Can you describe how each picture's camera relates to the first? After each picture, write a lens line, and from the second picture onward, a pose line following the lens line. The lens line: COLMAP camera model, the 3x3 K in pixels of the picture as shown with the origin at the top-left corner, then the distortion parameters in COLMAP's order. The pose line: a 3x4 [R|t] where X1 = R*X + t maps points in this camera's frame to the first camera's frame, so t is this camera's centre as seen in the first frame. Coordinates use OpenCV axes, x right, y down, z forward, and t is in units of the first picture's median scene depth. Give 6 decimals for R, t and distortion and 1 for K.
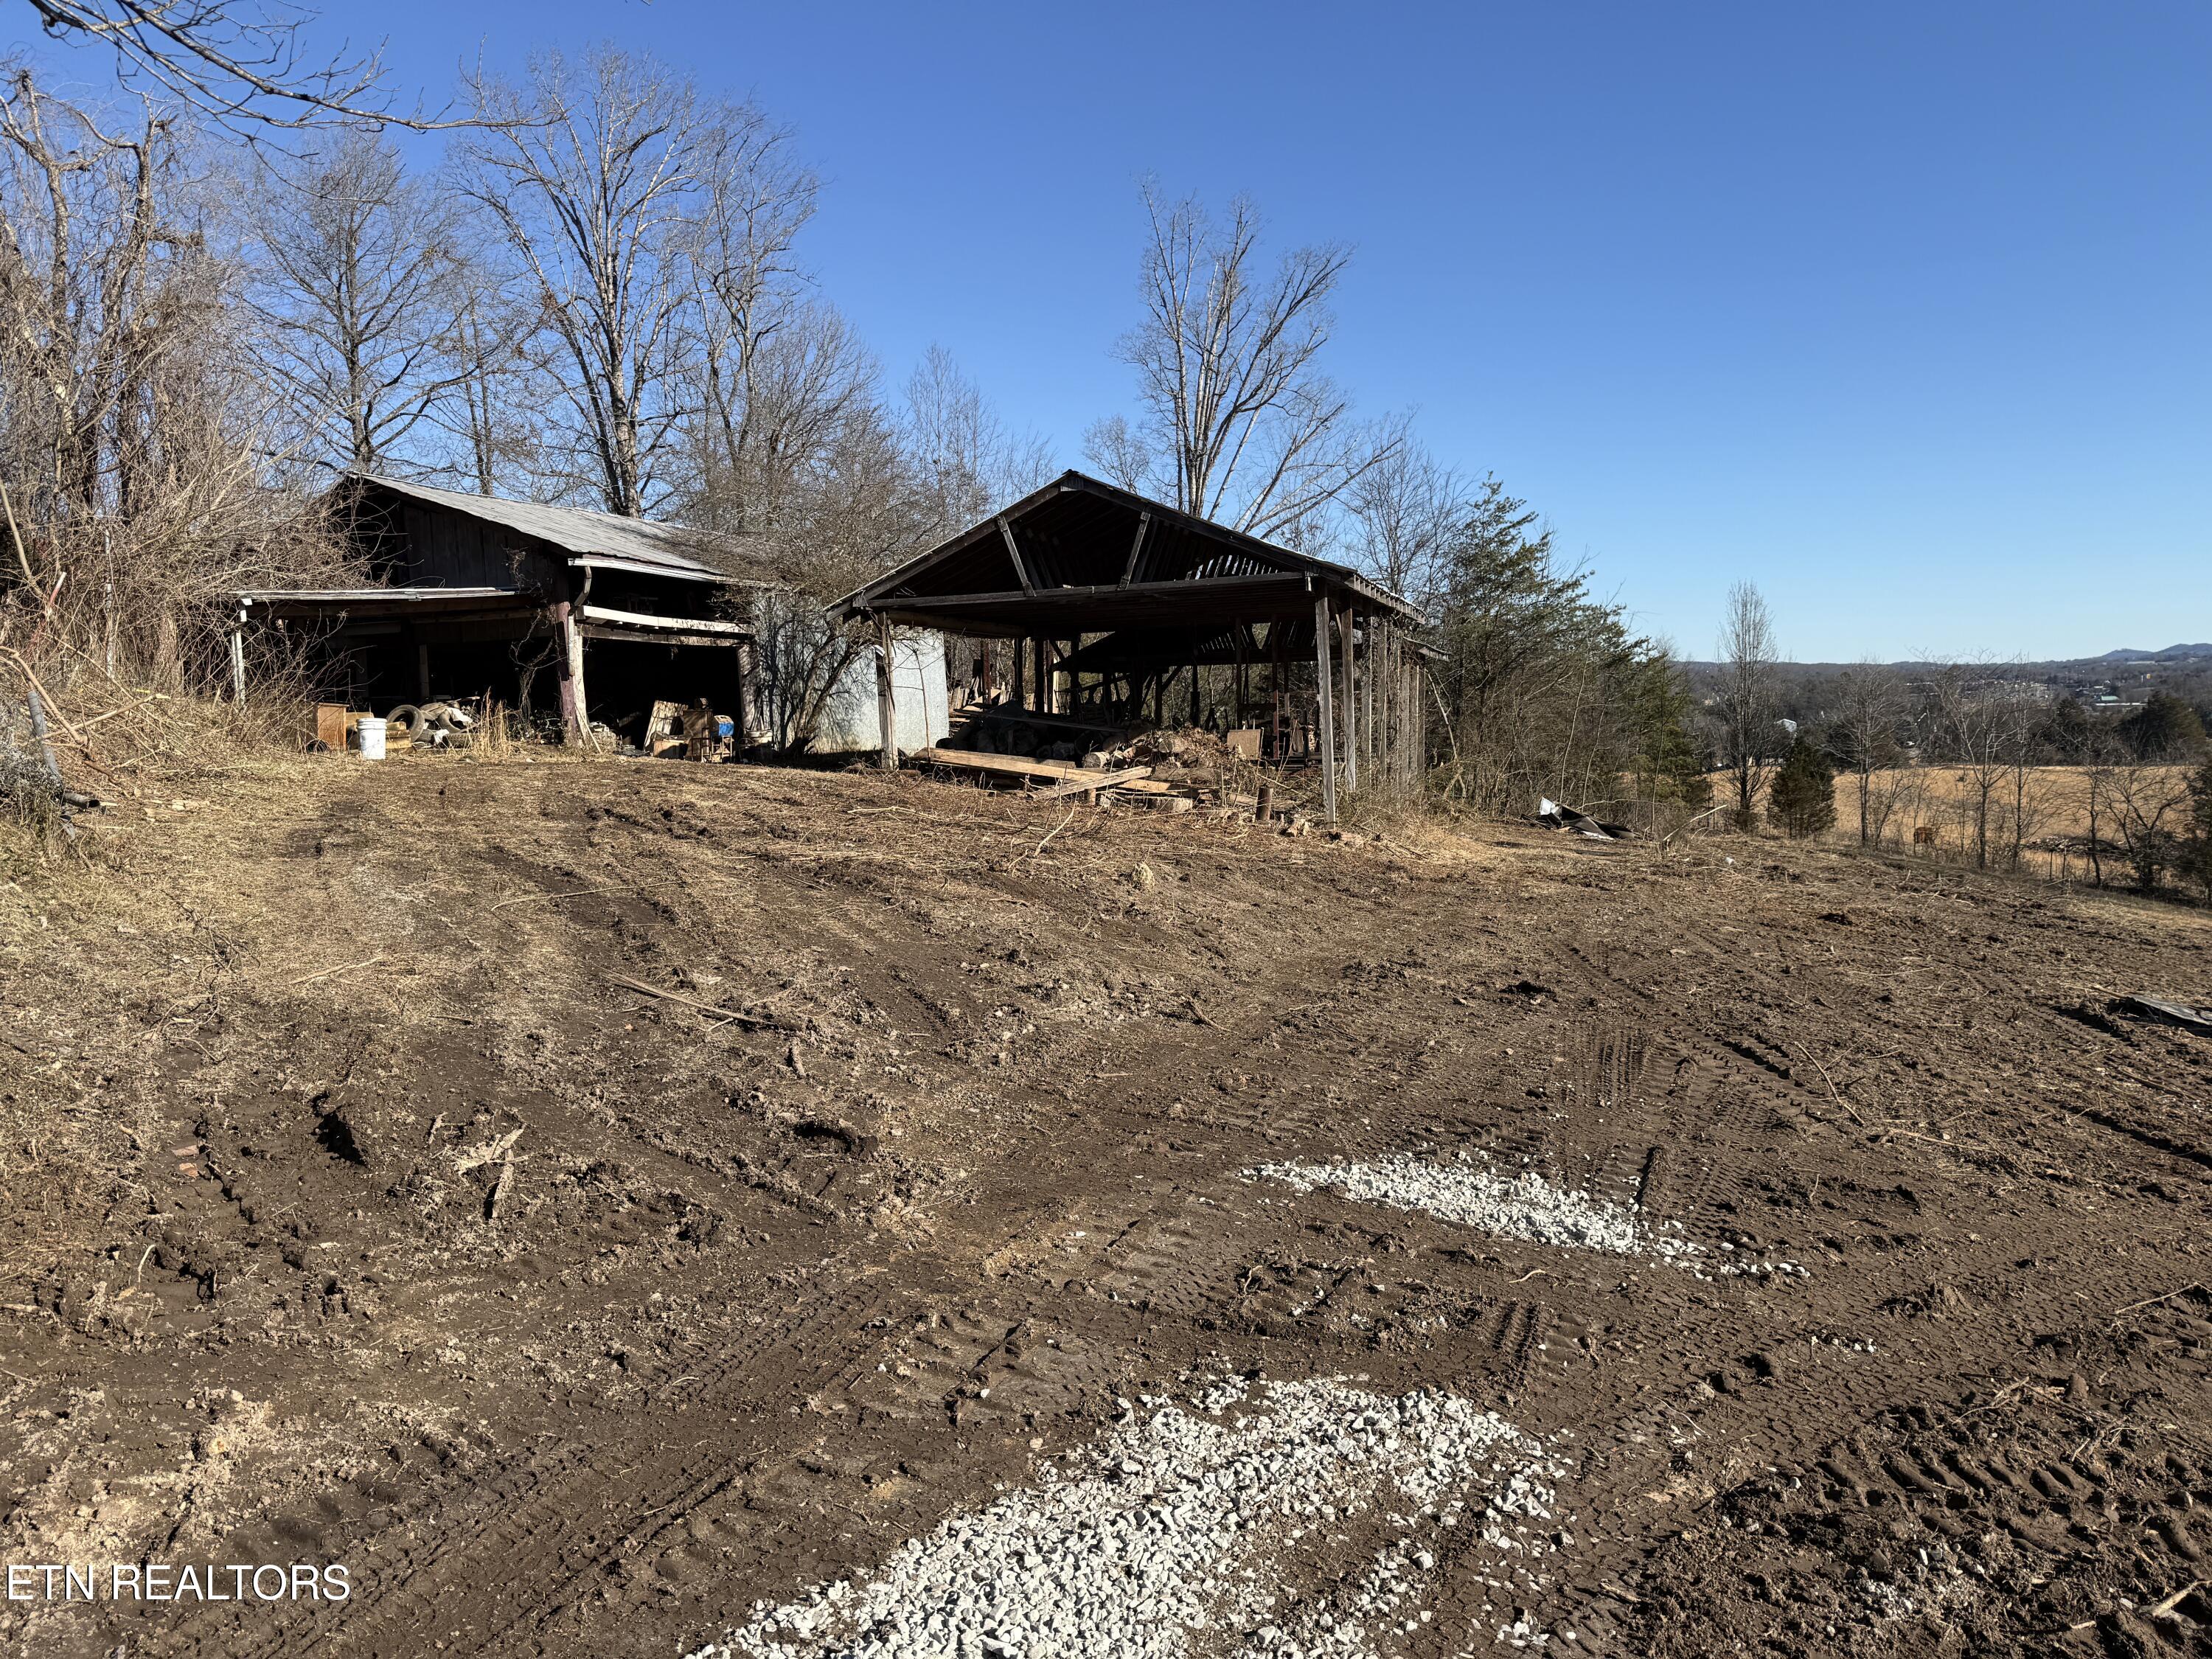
lens RADIAL K [[1536.0, 0, 1096.1], [0, 1536.0, 824.9], [0, 0, 1]] dist [0.114791, -0.185589]
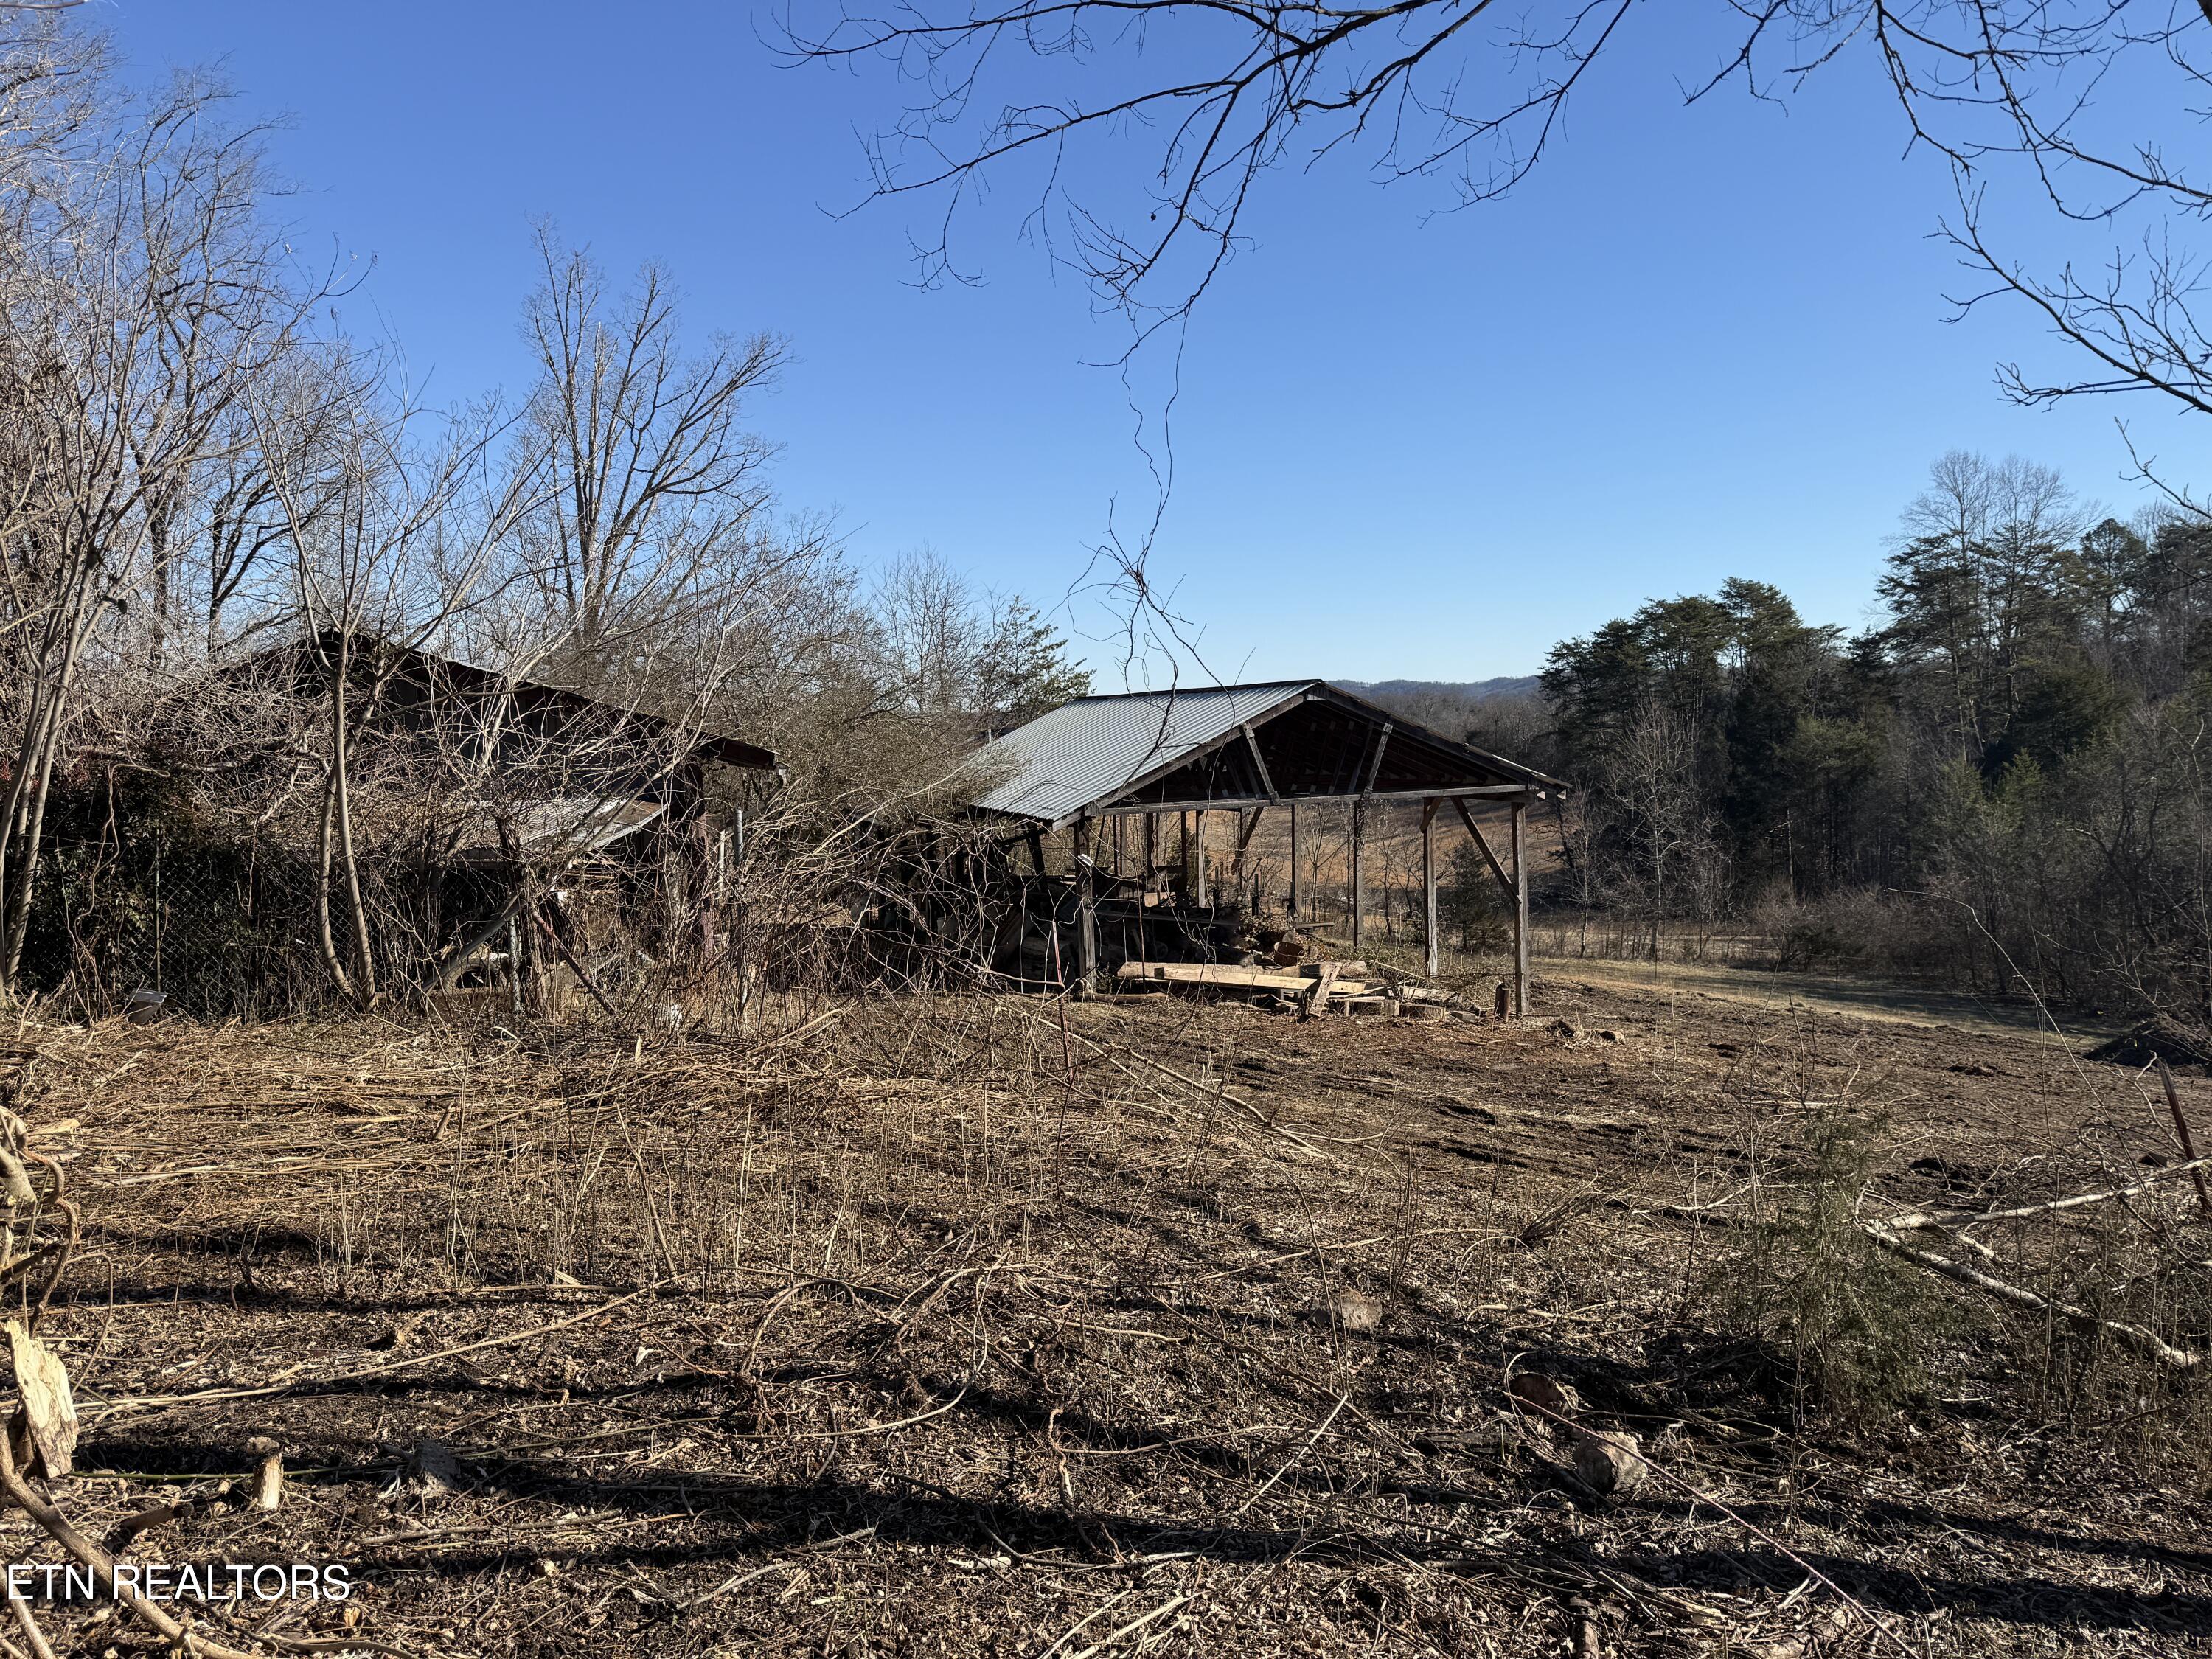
lens RADIAL K [[1536.0, 0, 1096.1], [0, 1536.0, 824.9], [0, 0, 1]] dist [0.114791, -0.185589]
pose [[0.812454, -0.034230, 0.582020, -0.672563], [0.049742, 0.998705, -0.010700, -0.126226], [-0.580900, 0.037645, 0.813104, 0.269617]]
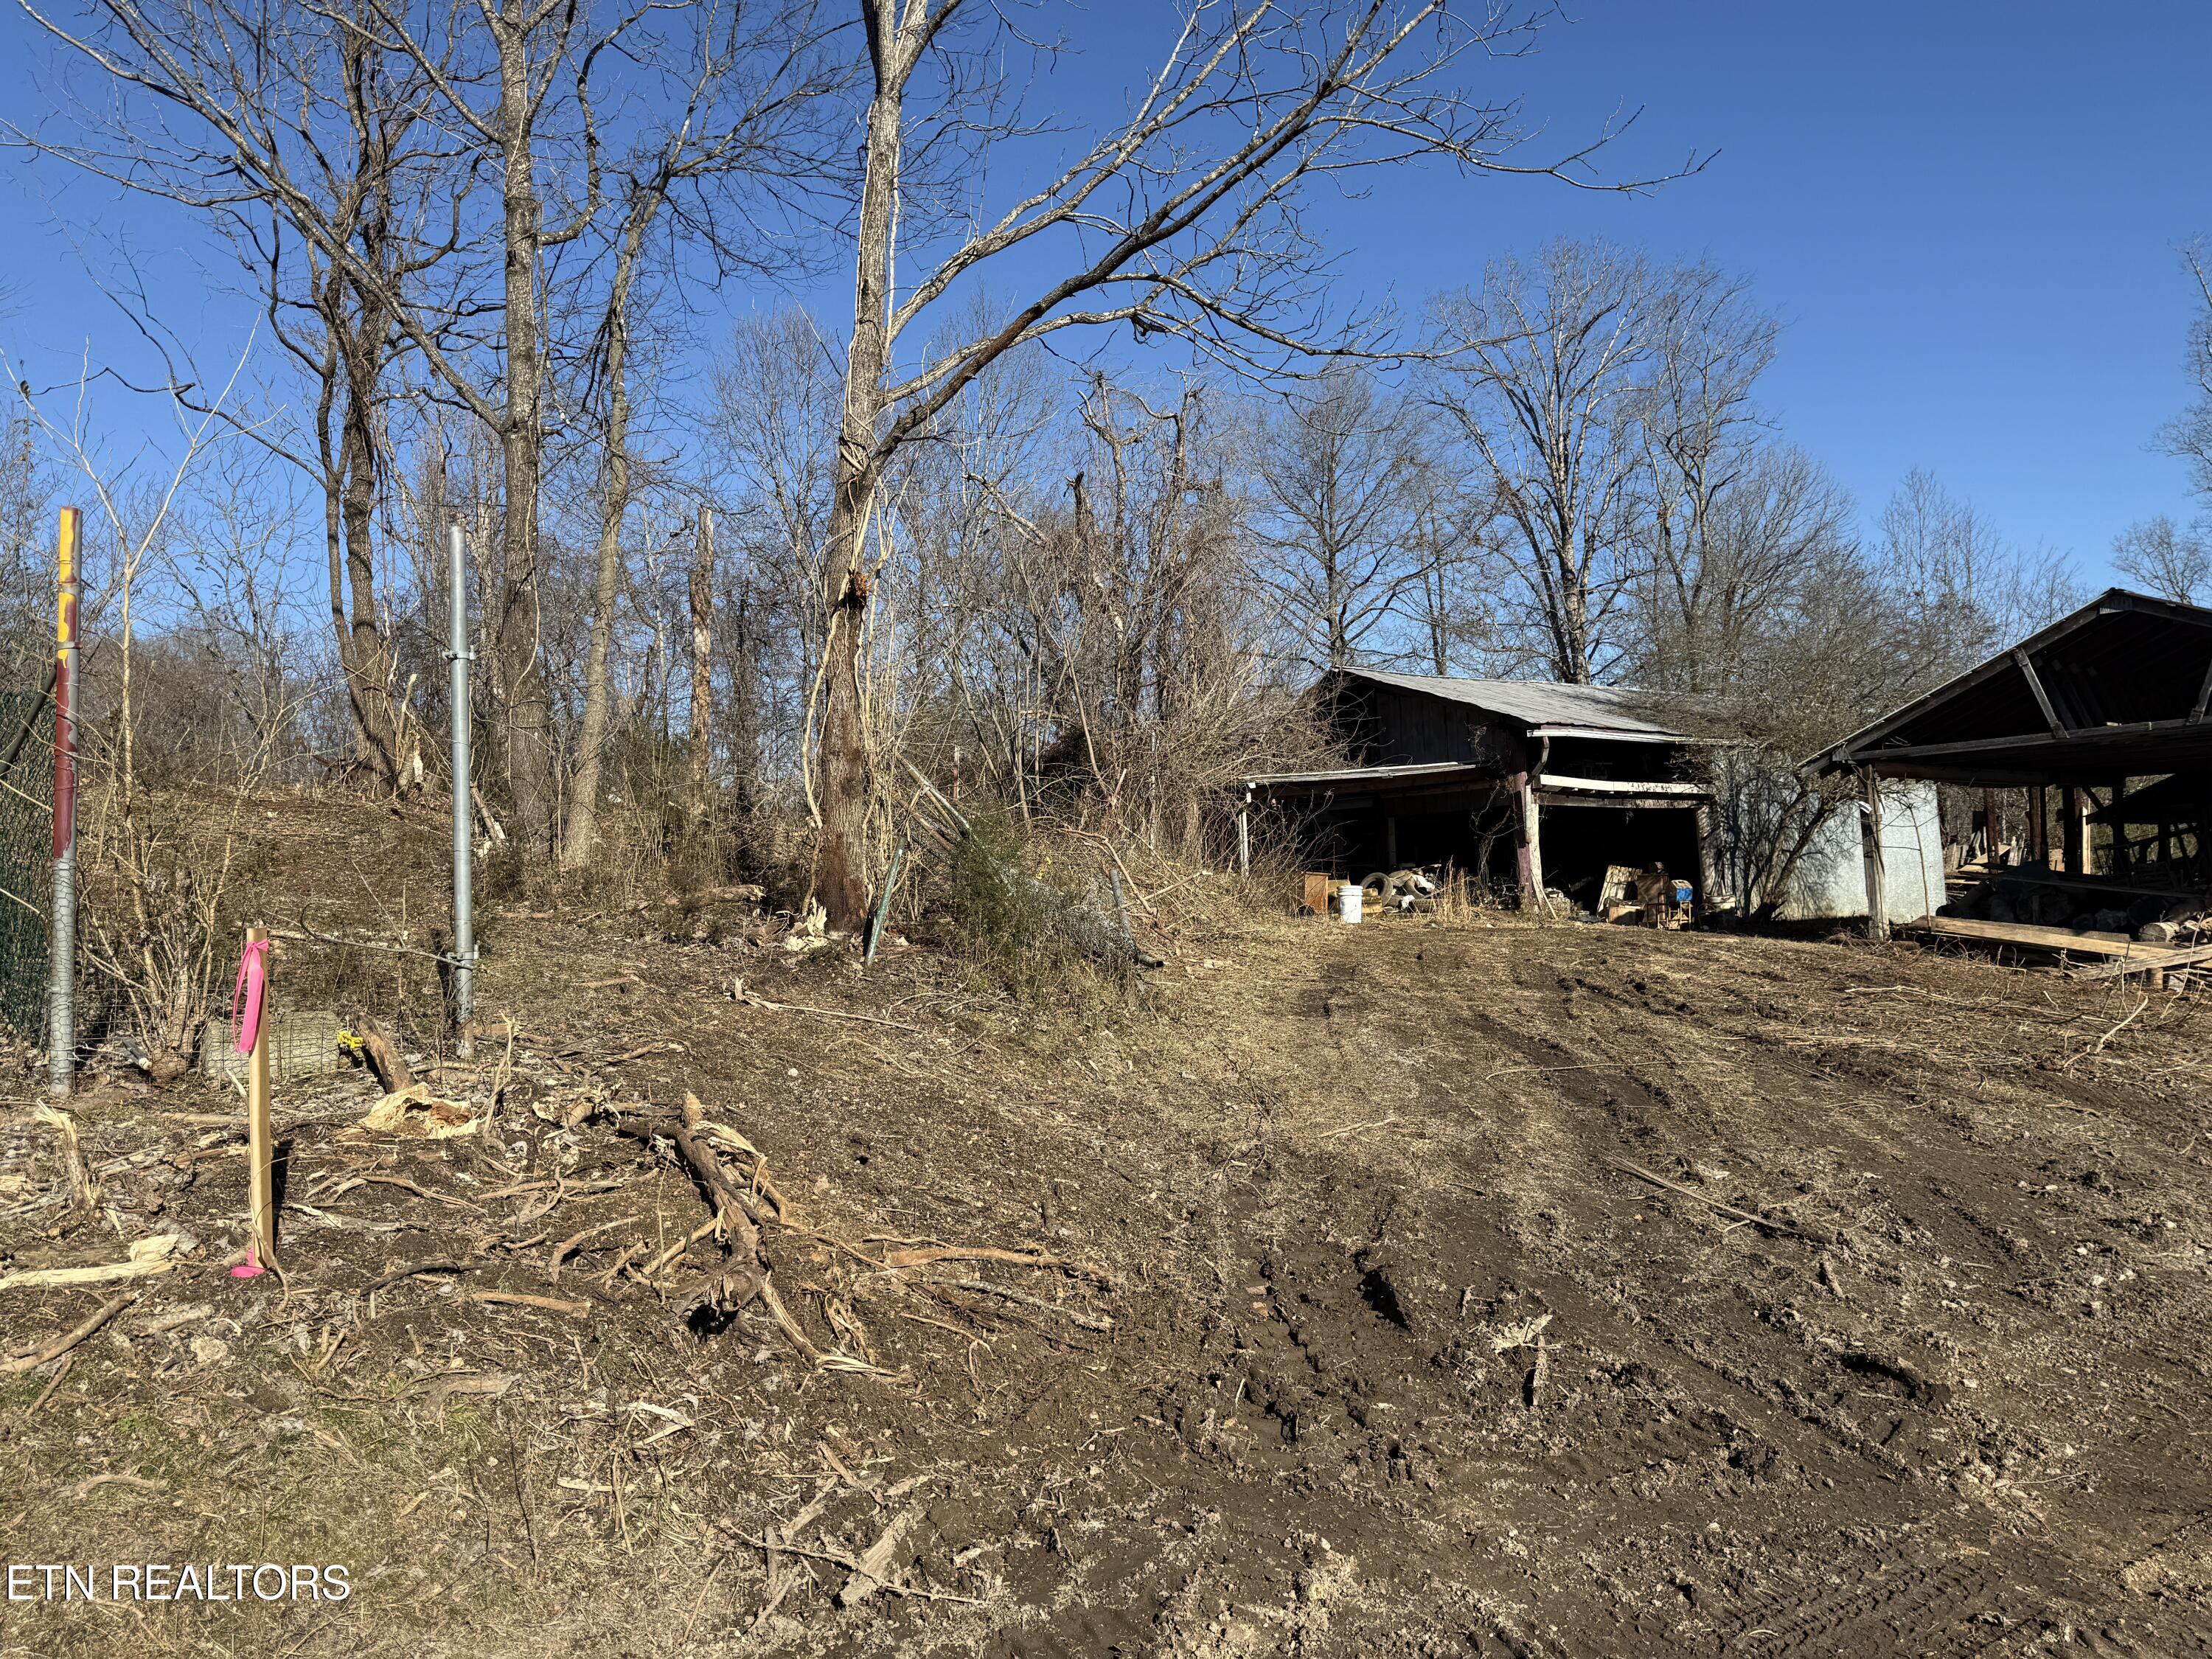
lens RADIAL K [[1536.0, 0, 1096.1], [0, 1536.0, 824.9], [0, 0, 1]] dist [0.114791, -0.185589]
pose [[0.832204, -0.025071, -0.553902, -0.009689], [-0.032696, 0.995020, -0.094160, -0.002563], [0.553504, 0.096471, 0.827240, -0.003034]]
